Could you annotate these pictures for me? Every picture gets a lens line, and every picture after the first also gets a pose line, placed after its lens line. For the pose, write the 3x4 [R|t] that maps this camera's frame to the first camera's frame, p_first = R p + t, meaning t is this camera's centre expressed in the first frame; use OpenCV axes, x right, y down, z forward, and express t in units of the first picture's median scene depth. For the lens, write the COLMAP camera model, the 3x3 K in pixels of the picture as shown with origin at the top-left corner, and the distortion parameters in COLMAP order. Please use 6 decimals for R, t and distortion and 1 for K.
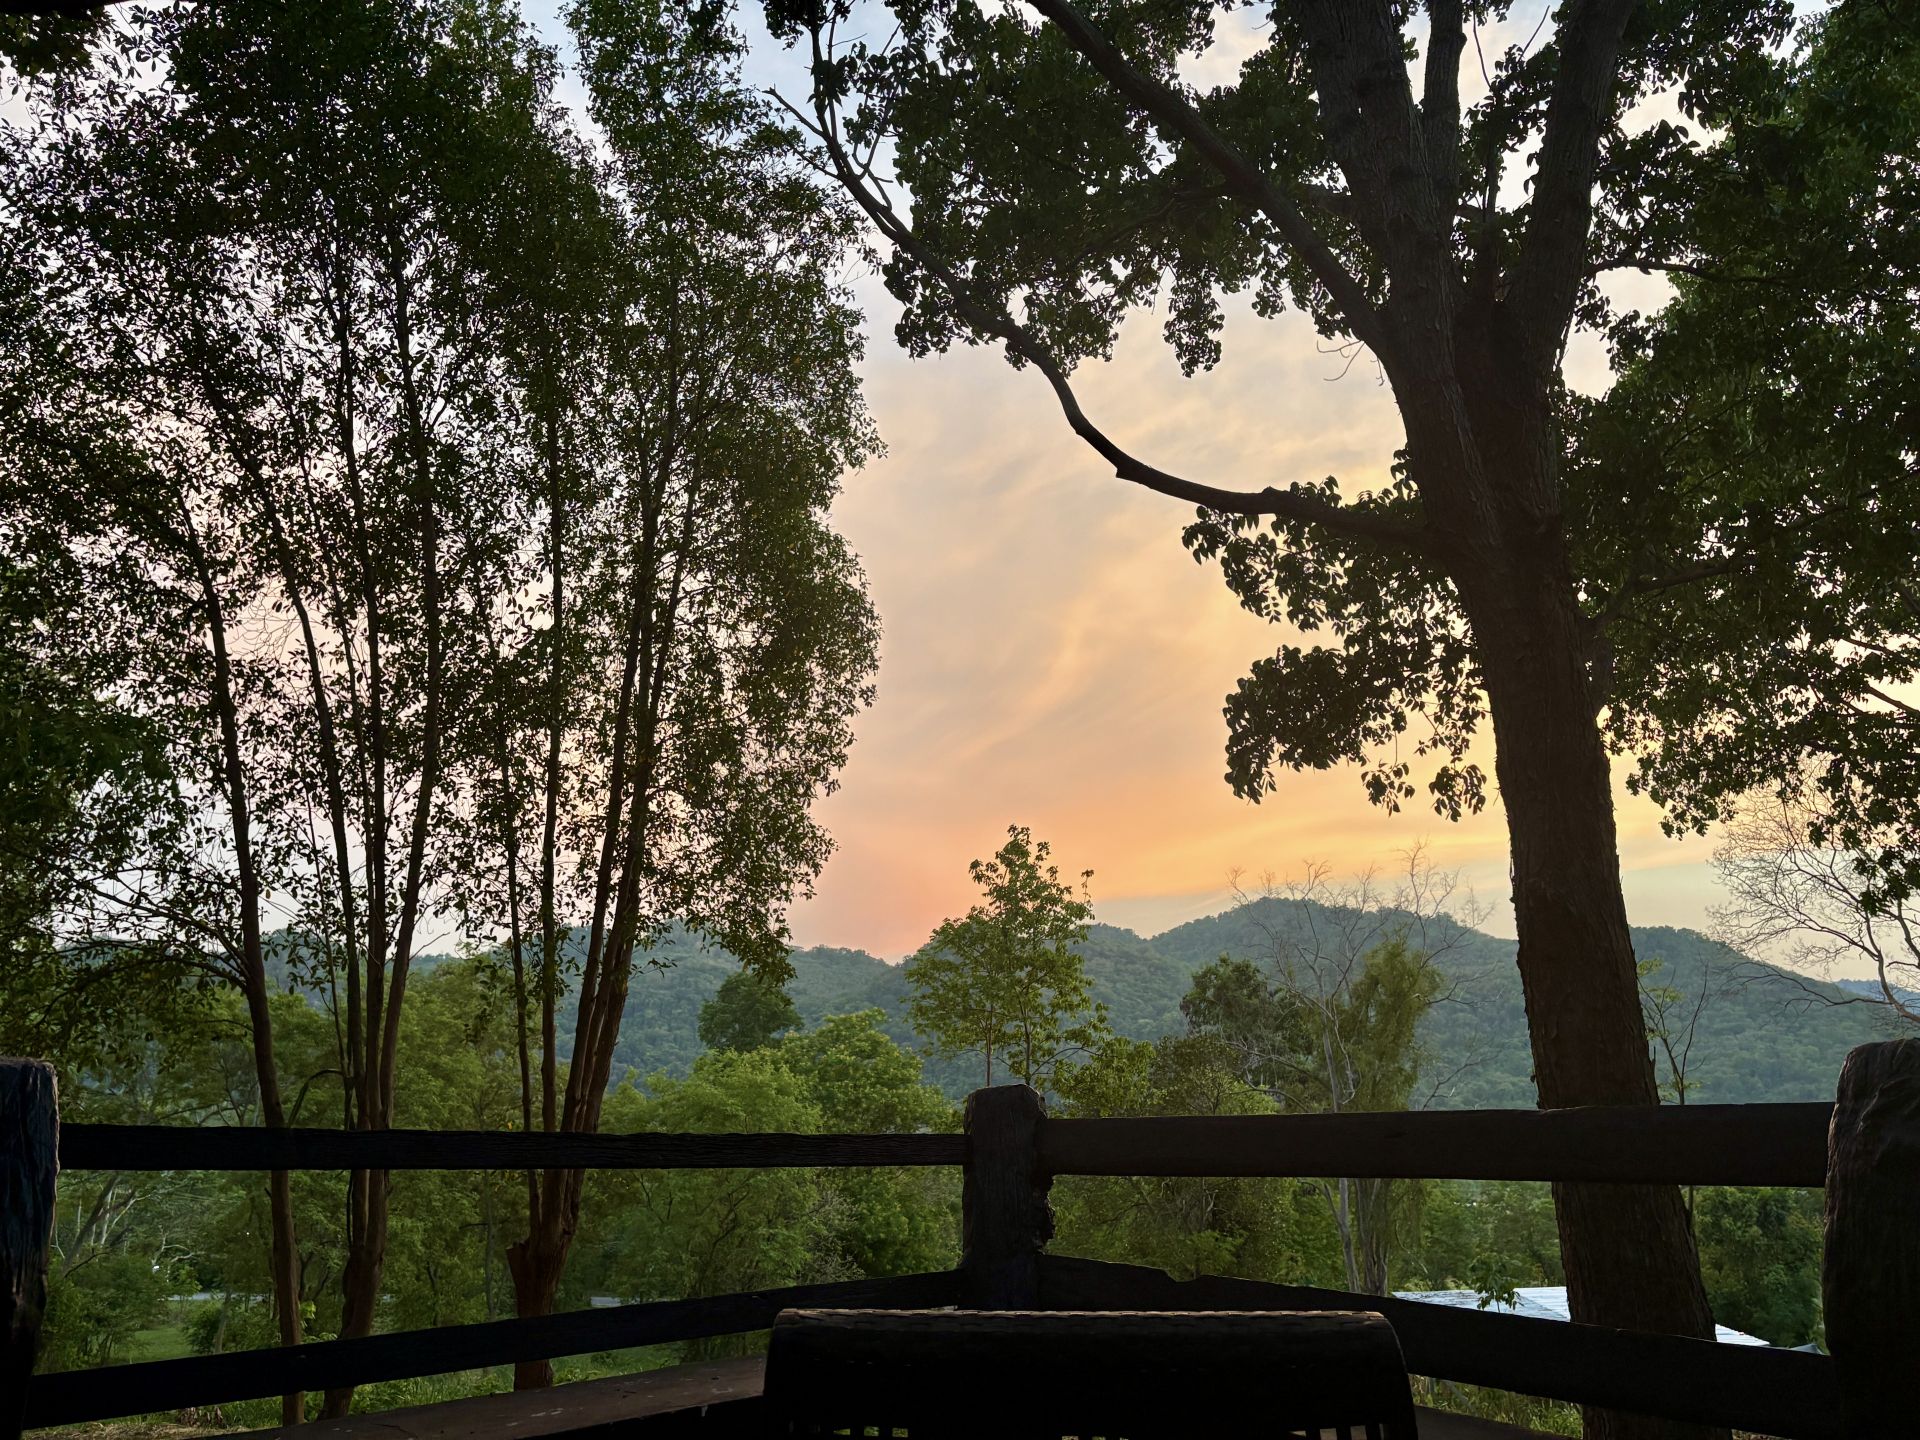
lens RADIAL K [[1573.3, 0, 960.0], [0, 1573.3, 720.0], [0, 0, 1]] dist [0.093410, 0.000130]
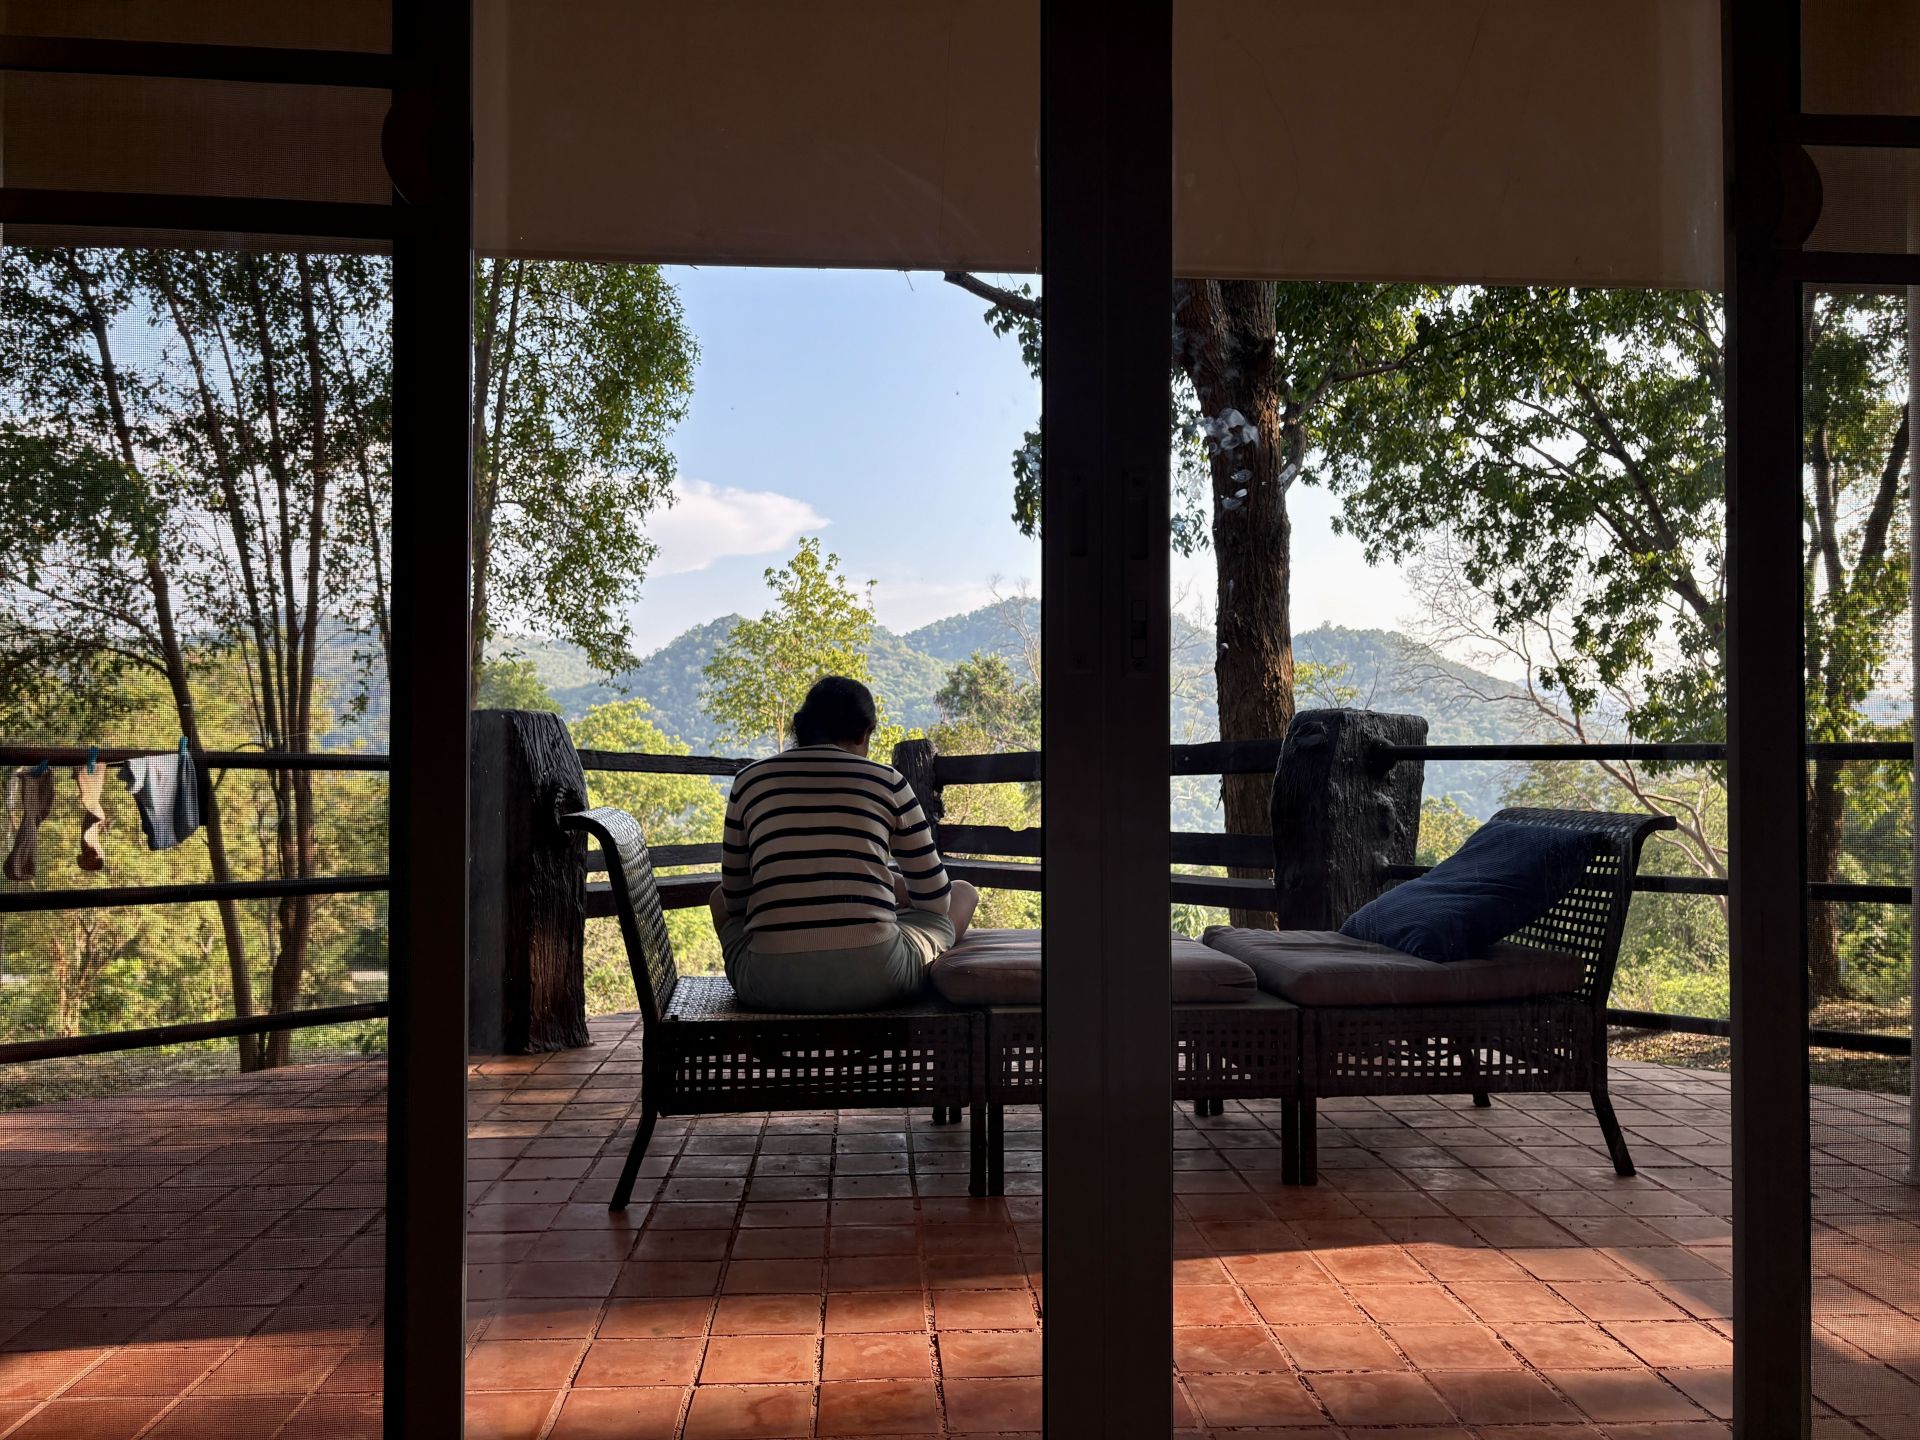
lens RADIAL K [[1573.3, 0, 960.0], [0, 1573.3, 720.0], [0, 0, 1]] dist [0.093410, 0.000130]
pose [[0.987723, 0.011987, 0.155752, -0.029420], [-0.041541, 0.981306, 0.187916, -0.018832], [-0.150588, -0.192079, 0.969757, -0.105378]]
